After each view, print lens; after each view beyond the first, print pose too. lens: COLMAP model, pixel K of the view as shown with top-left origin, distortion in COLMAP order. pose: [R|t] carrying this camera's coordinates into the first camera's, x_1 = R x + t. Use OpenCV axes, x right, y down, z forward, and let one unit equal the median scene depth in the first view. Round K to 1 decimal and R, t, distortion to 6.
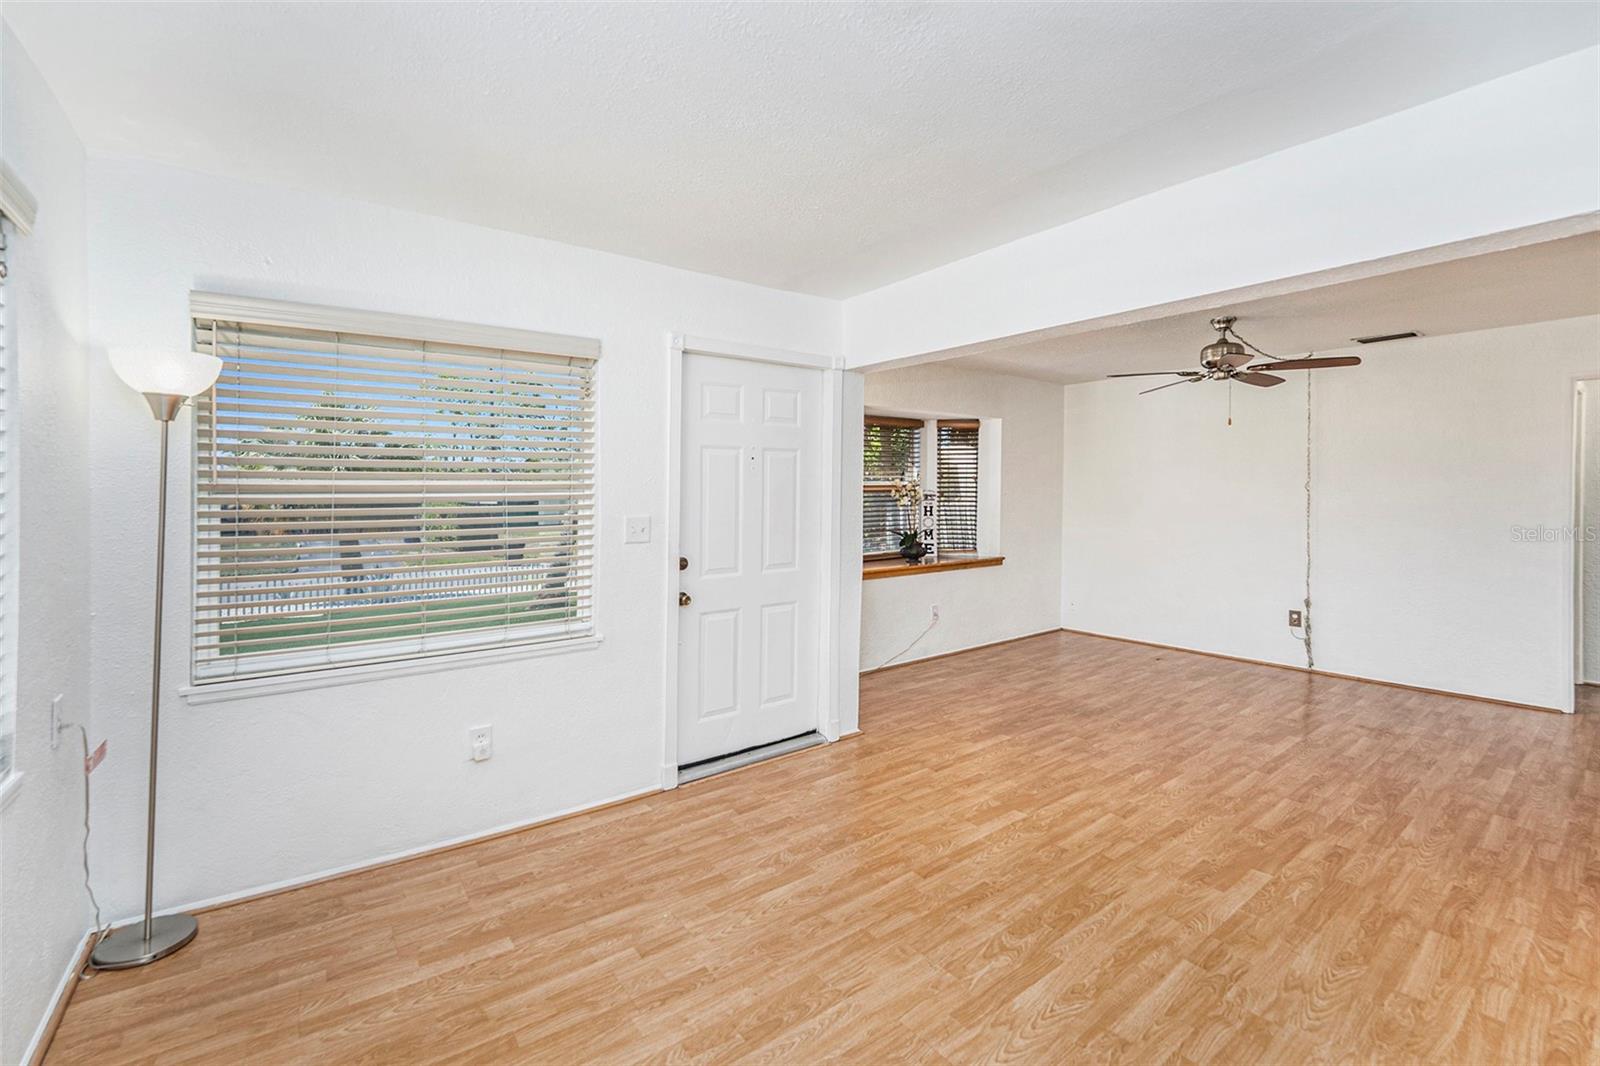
lens RADIAL K [[672.3, 0, 769.0], [0, 672.3, 494.4], [0, 0, 1]] dist [-0.020190, 0.001569]
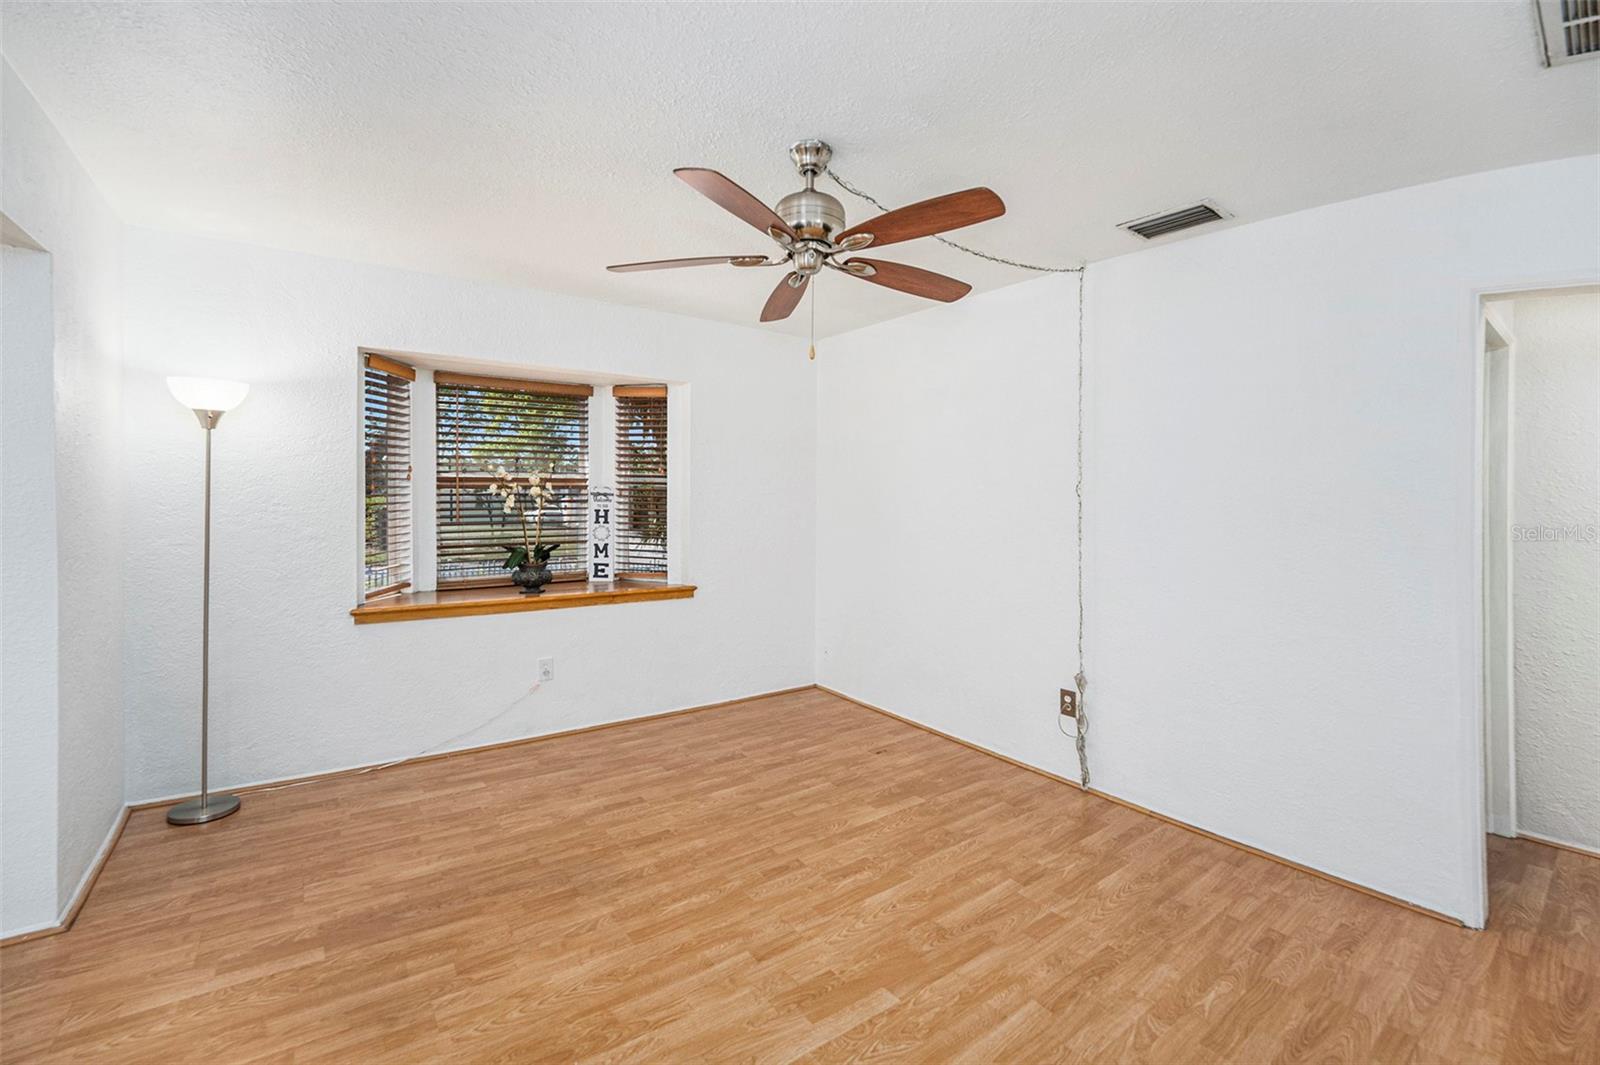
lens RADIAL K [[676.2, 0, 772.7], [0, 676.2, 497.7], [0, 0, 1]] dist [-0.031232, 0.002268]
pose [[0.999530, 0.018734, -0.024273, 0.471441], [-0.018607, 0.999812, 0.005444, -0.001331], [0.024371, -0.004990, 0.999691, 0.331982]]
